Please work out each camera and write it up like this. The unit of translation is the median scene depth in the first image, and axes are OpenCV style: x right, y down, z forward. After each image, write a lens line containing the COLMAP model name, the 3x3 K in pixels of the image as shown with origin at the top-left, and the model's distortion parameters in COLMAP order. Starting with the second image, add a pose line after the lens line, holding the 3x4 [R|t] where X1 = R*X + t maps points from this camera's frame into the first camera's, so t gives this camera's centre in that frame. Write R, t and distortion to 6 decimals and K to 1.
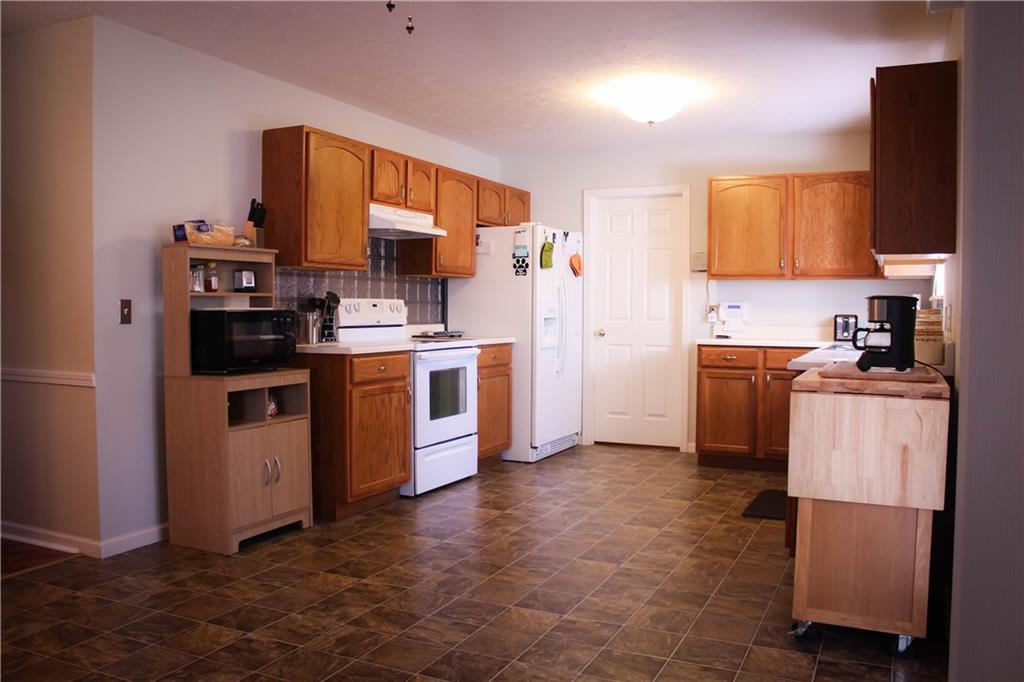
lens RADIAL K [[885.0, 0, 512.0], [0, 885.0, 341.0], [0, 0, 1]] dist [-0.111983, 0.019691]
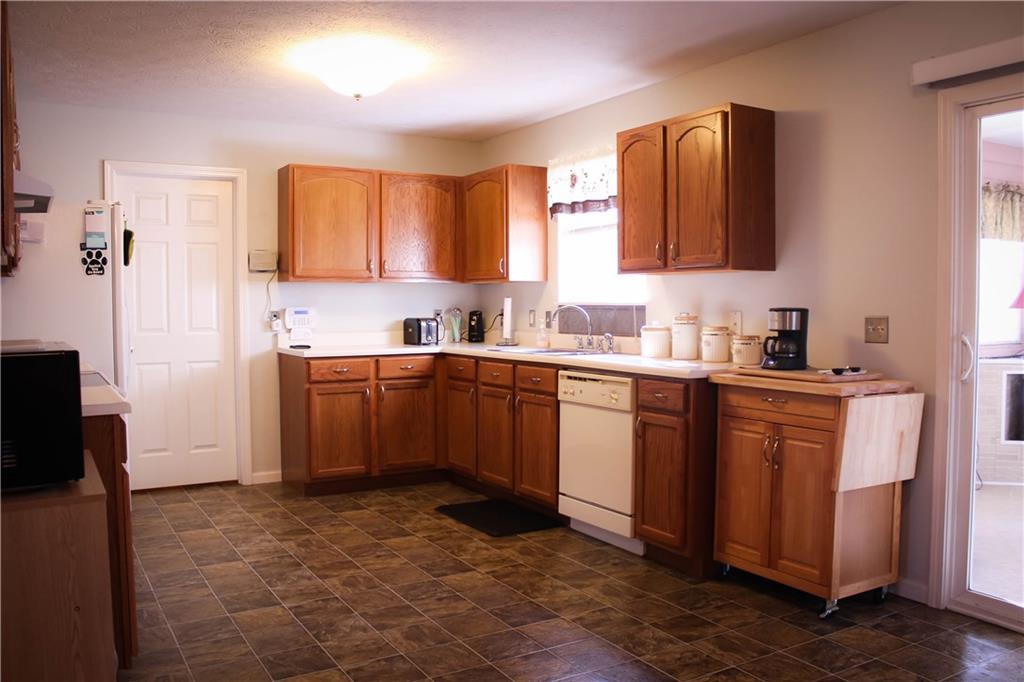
lens RADIAL K [[885.0, 0, 512.0], [0, 885.0, 341.0], [0, 0, 1]] dist [-0.111983, 0.019691]
pose [[0.551538, -0.046148, 0.832872, -0.387925], [0.037922, 0.998823, 0.030231, -0.030045], [-0.833287, 0.014911, 0.552639, 0.348633]]
